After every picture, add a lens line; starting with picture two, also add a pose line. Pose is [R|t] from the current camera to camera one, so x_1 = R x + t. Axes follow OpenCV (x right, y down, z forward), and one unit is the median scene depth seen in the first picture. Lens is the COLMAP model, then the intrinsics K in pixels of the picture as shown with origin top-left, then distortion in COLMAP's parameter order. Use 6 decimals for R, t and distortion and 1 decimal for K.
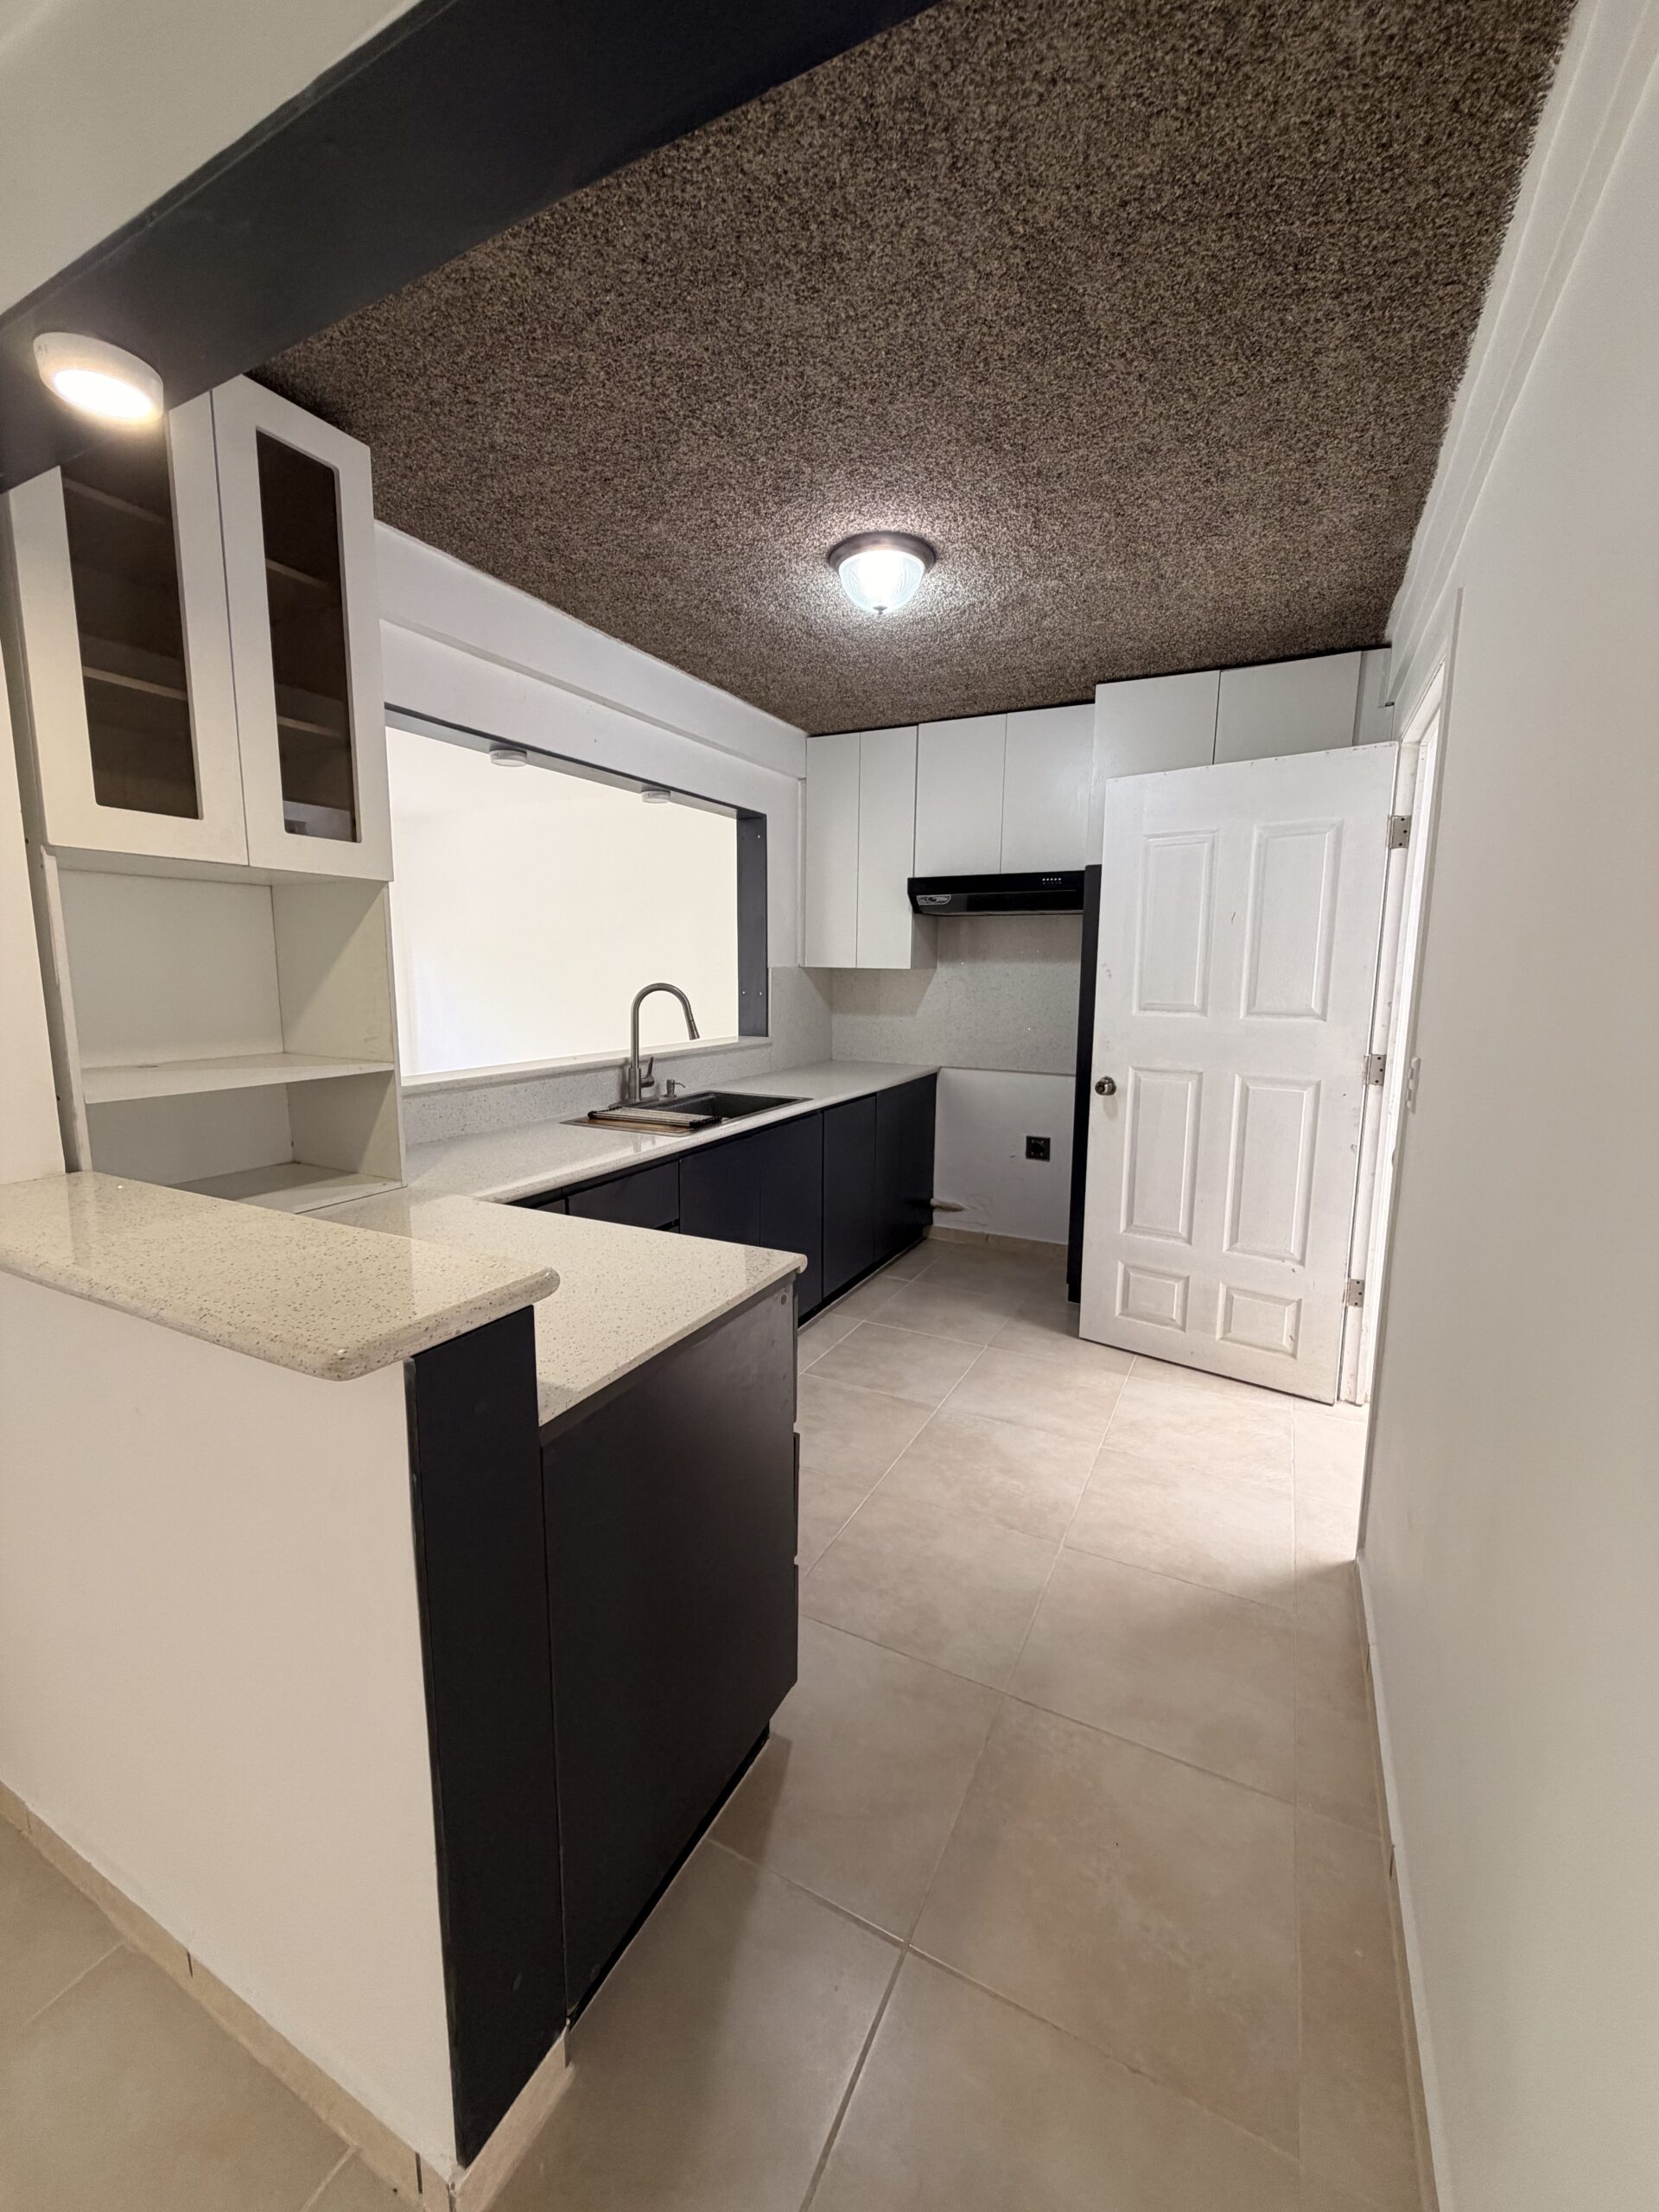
lens RADIAL K [[881.3, 0, 830.1], [0, 881.3, 1097.4], [0, 0, 1]] dist [0.001669, -0.000417]
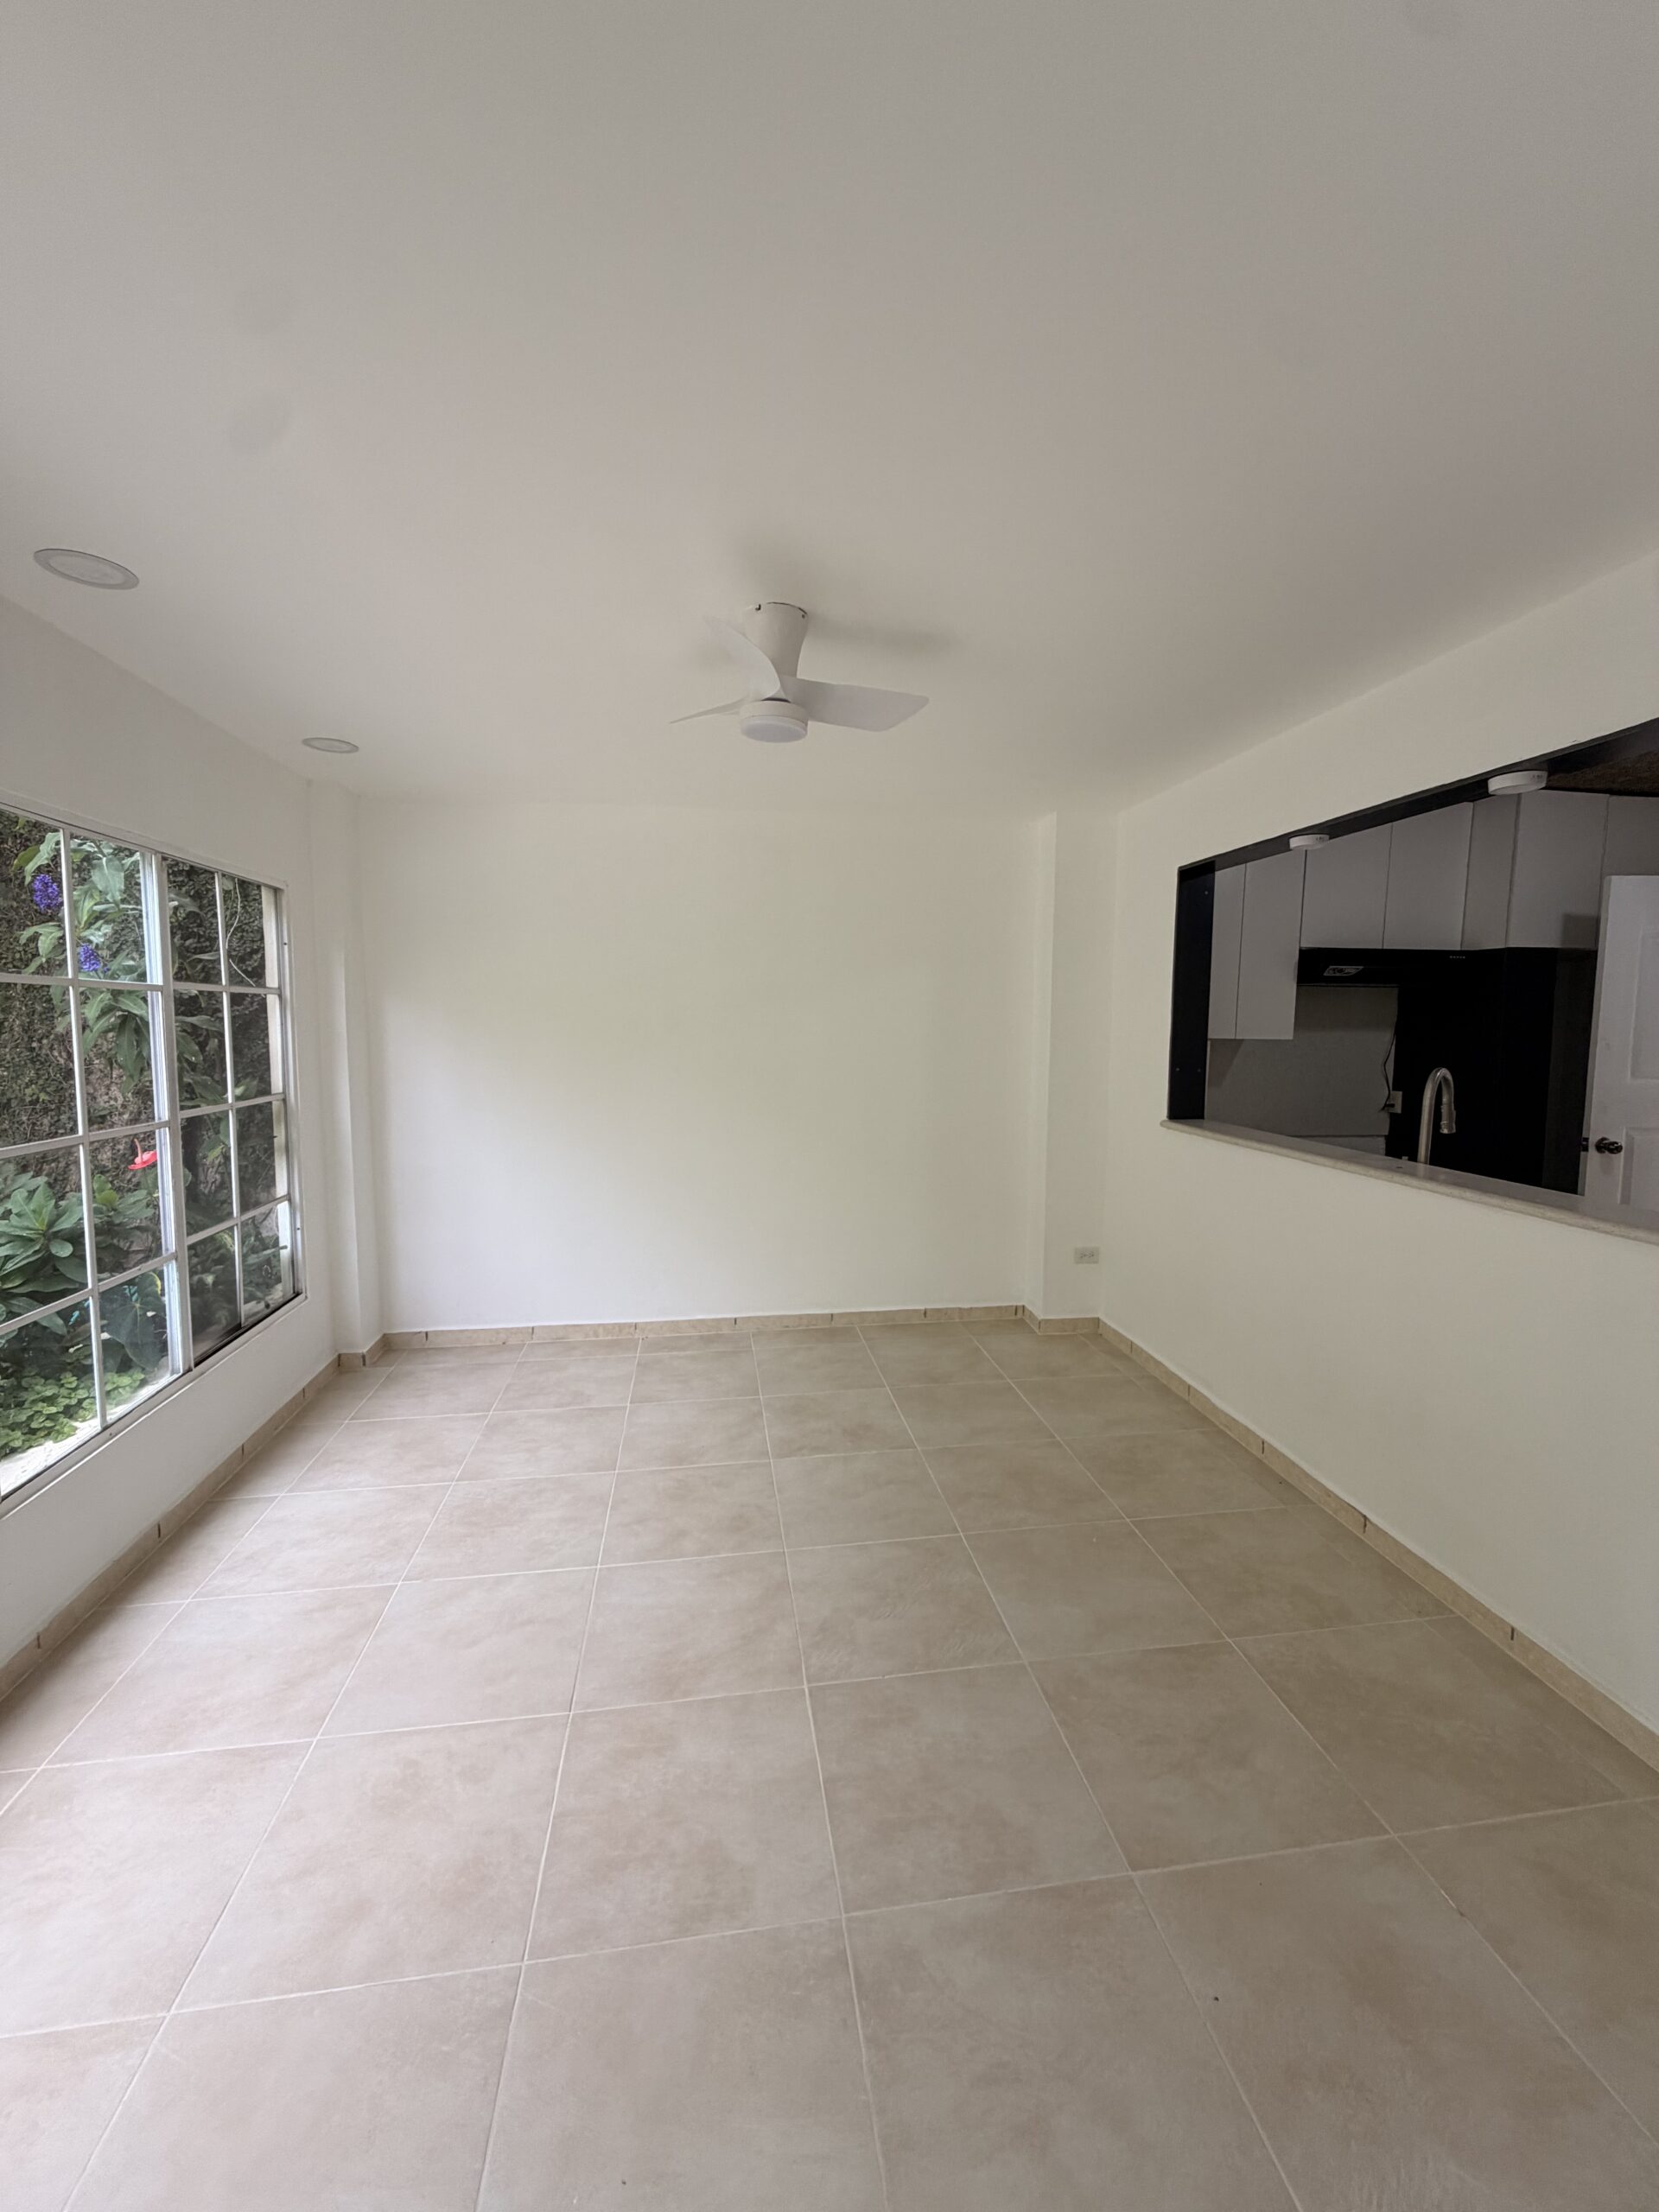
lens RADIAL K [[881.3, 0, 824.5], [0, 881.3, 1104.5], [0, 0, 1]] dist [0.001669, -0.000417]
pose [[0.824940, -0.058742, 0.562160, -0.911612], [0.081286, 0.996576, -0.015147, -0.103319], [-0.559345, 0.058191, 0.826890, 0.497371]]
